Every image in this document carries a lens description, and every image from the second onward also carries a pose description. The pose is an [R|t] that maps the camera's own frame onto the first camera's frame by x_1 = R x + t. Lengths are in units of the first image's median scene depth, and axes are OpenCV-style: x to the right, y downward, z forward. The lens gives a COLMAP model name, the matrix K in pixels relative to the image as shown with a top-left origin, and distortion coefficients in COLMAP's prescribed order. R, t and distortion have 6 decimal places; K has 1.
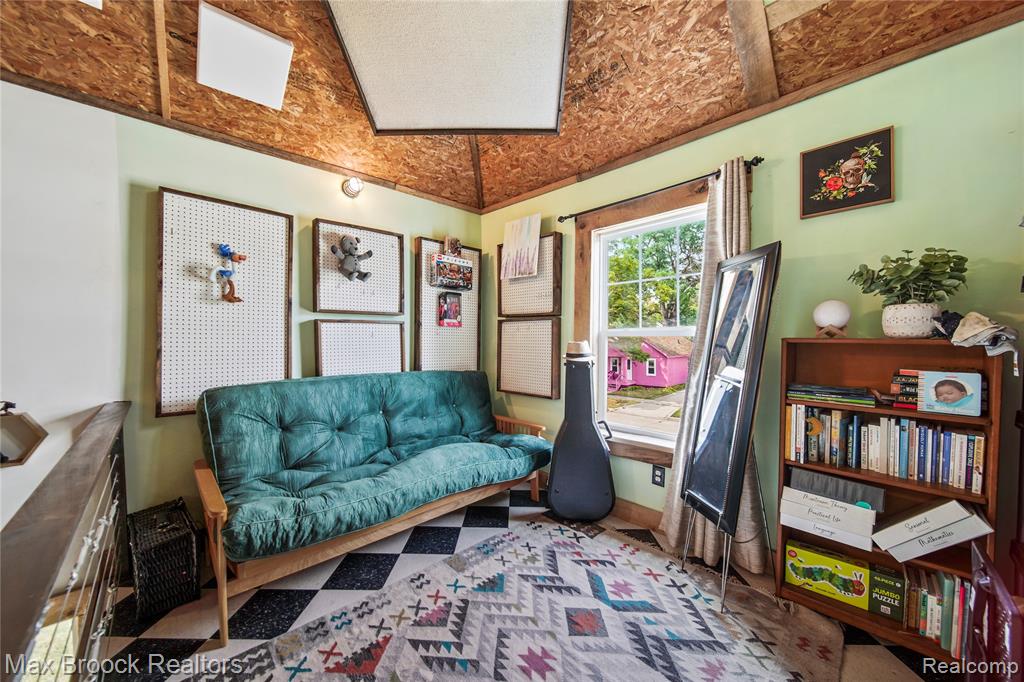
lens RADIAL K [[376.8, 0, 523.2], [0, 376.8, 356.6], [0, 0, 1]] dist [-0.007592, -0.000263]
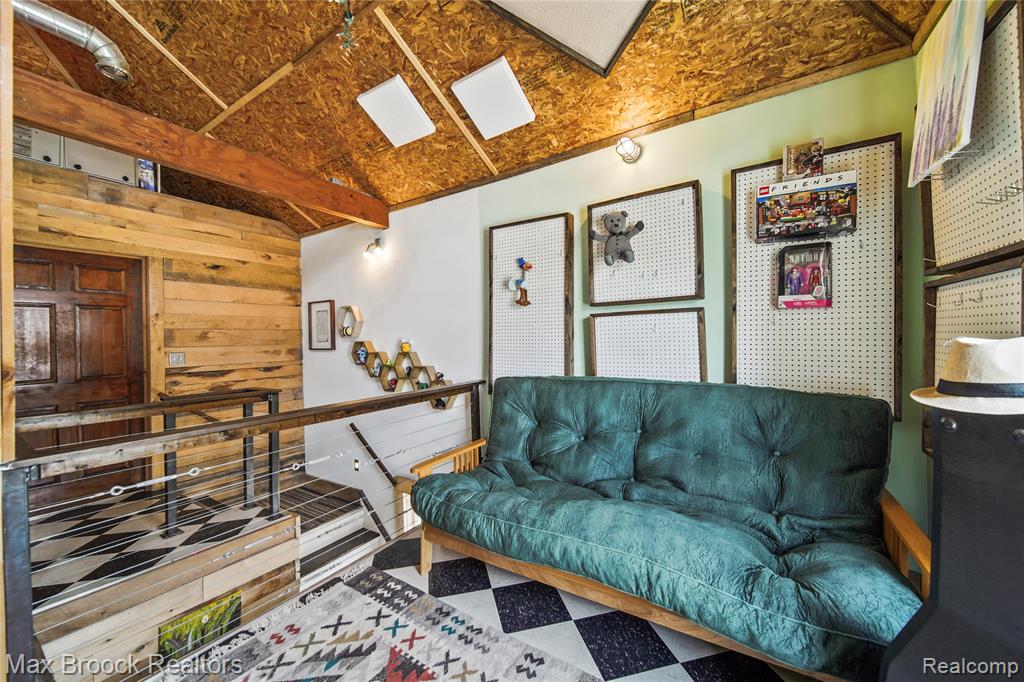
lens RADIAL K [[398.2, 0, 512.0], [0, 398.2, 341.0], [0, 0, 1]] dist [0.014503, -0.000049]
pose [[0.196800, 0.005951, -0.980426, 0.382391], [-0.026022, 0.999661, 0.000845, -0.028984], [0.980098, 0.025347, 0.196888, 0.622777]]
